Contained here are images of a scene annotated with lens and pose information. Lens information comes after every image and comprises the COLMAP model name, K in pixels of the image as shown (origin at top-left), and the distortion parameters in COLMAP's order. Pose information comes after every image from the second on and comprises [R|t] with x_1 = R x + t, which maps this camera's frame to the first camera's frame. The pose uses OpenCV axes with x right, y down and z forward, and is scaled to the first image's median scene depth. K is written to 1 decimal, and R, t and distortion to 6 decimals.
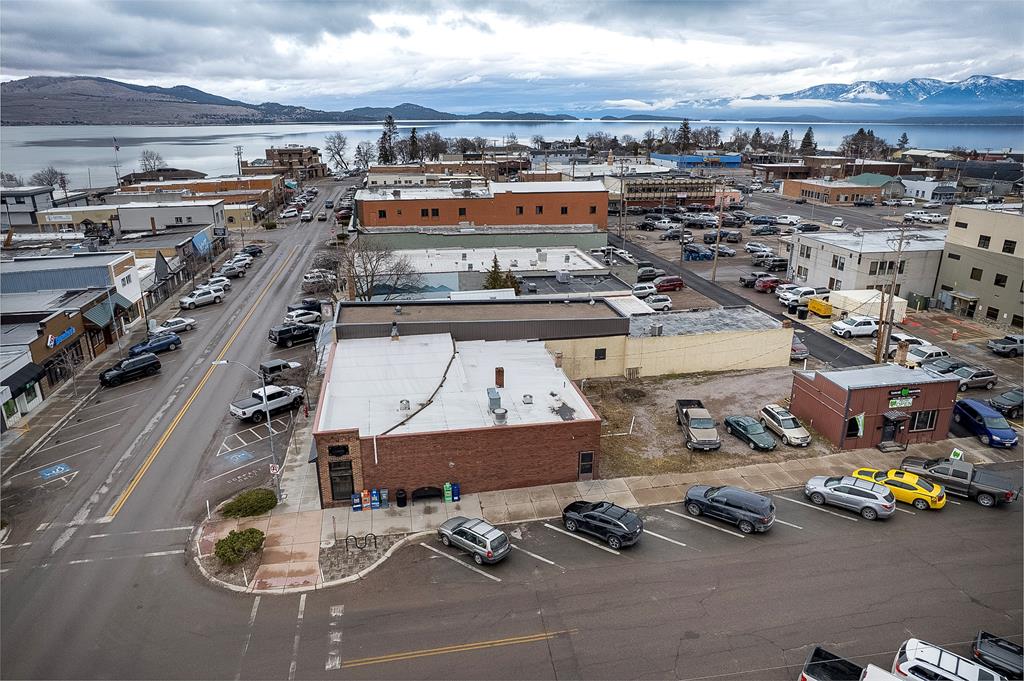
lens RADIAL K [[657.7, 0, 513.6], [0, 657.7, 317.7], [0, 0, 1]] dist [-0.071358, 0.061858]
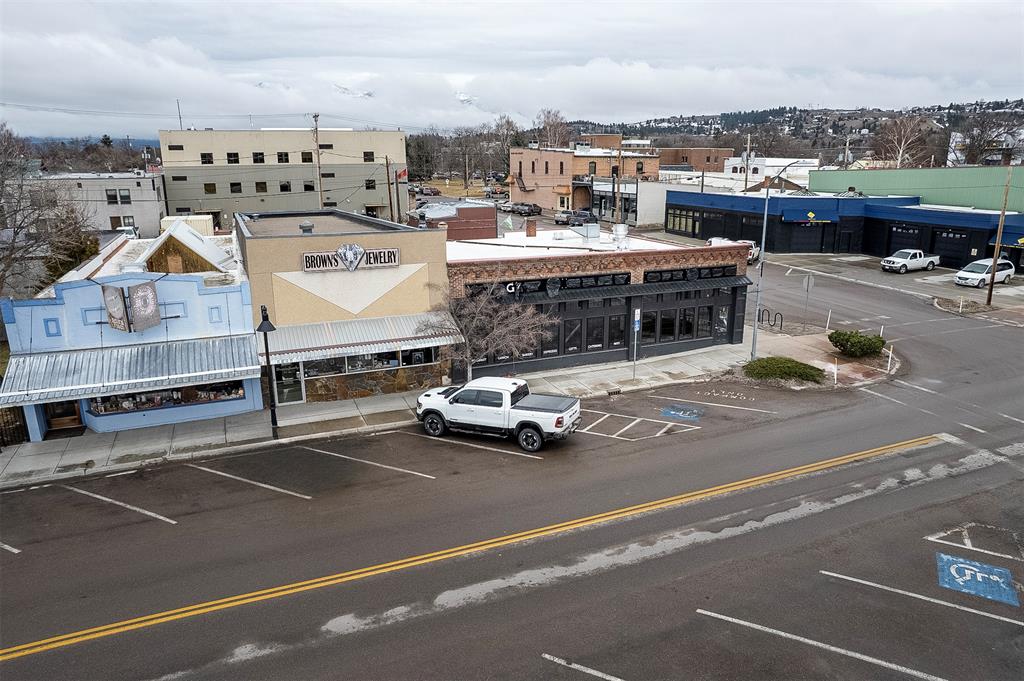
lens RADIAL K [[690.3, 0, 512.0], [0, 690.3, 340.5], [0, 0, 1]] dist [-0.076266, 0.063563]
pose [[-0.198818, -0.255712, 0.946088, -0.587605], [0.283924, 0.908932, 0.305335, -0.040728], [-0.938008, 0.329323, -0.108110, 0.741446]]
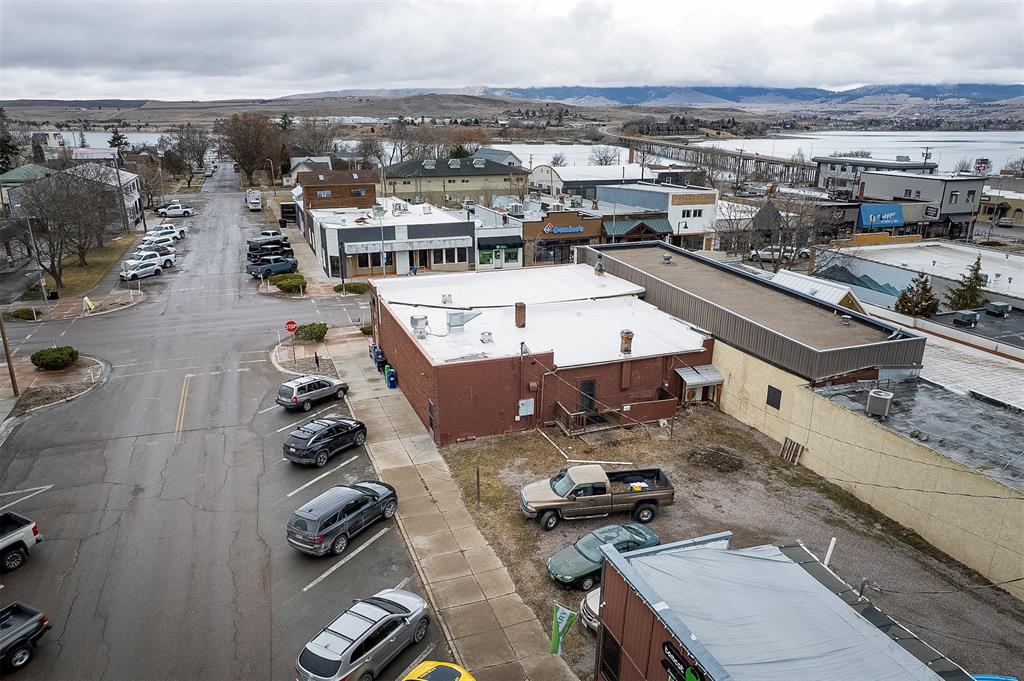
lens RADIAL K [[709.8, 0, 505.7], [0, 709.8, 343.4], [0, 0, 1]] dist [-0.076224, 0.076828]
pose [[0.174541, 0.302101, -0.937161, 0.516325], [-0.291446, 0.924974, 0.243892, -0.054979], [0.940529, 0.230562, 0.249492, 0.482197]]
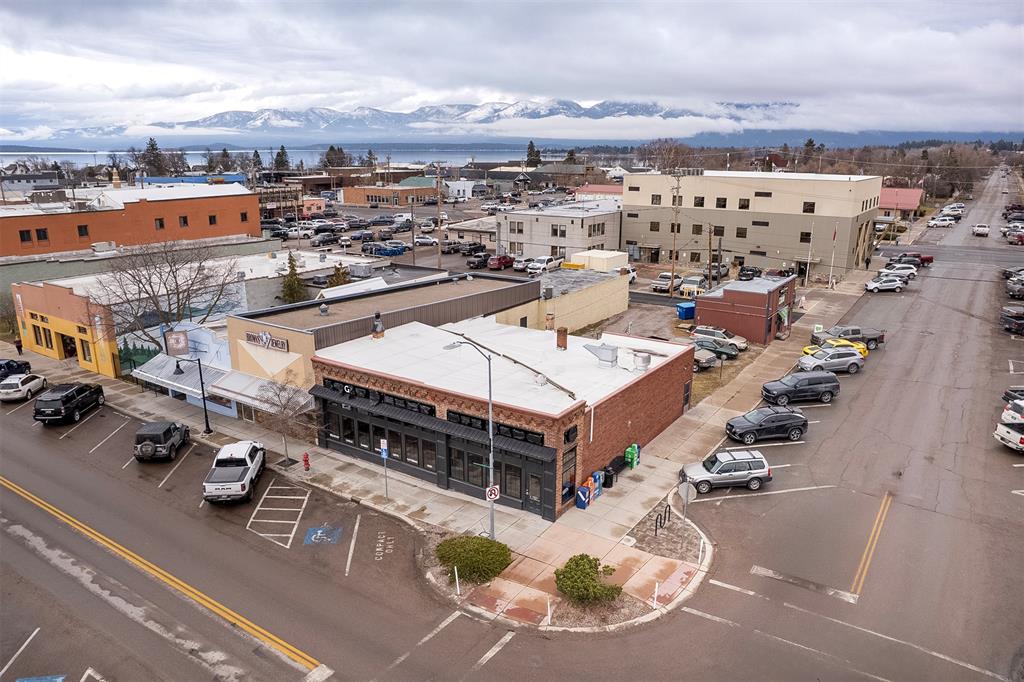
lens RADIAL K [[709.8, 0, 505.7], [0, 709.8, 343.9], [0, 0, 1]] dist [-0.076224, 0.076828]
pose [[0.714575, -0.188277, 0.673747, -0.454229], [0.203703, 0.977368, 0.057076, 0.017210], [-0.669245, 0.096459, 0.736755, 0.219677]]
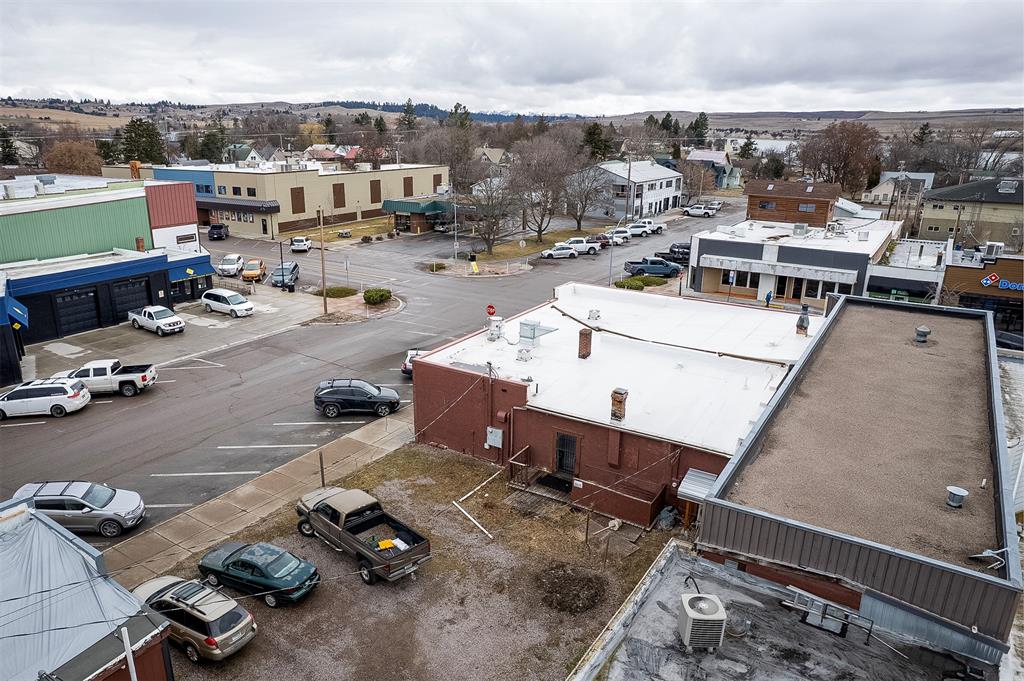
lens RADIAL K [[709.8, 0, 505.7], [0, 709.8, 343.4], [0, 0, 1]] dist [-0.076224, 0.076828]
pose [[-0.688038, 0.212045, -0.694003, 0.357141], [-0.216043, 0.853136, 0.474853, -0.153608], [0.692769, 0.476651, -0.541179, 0.836532]]
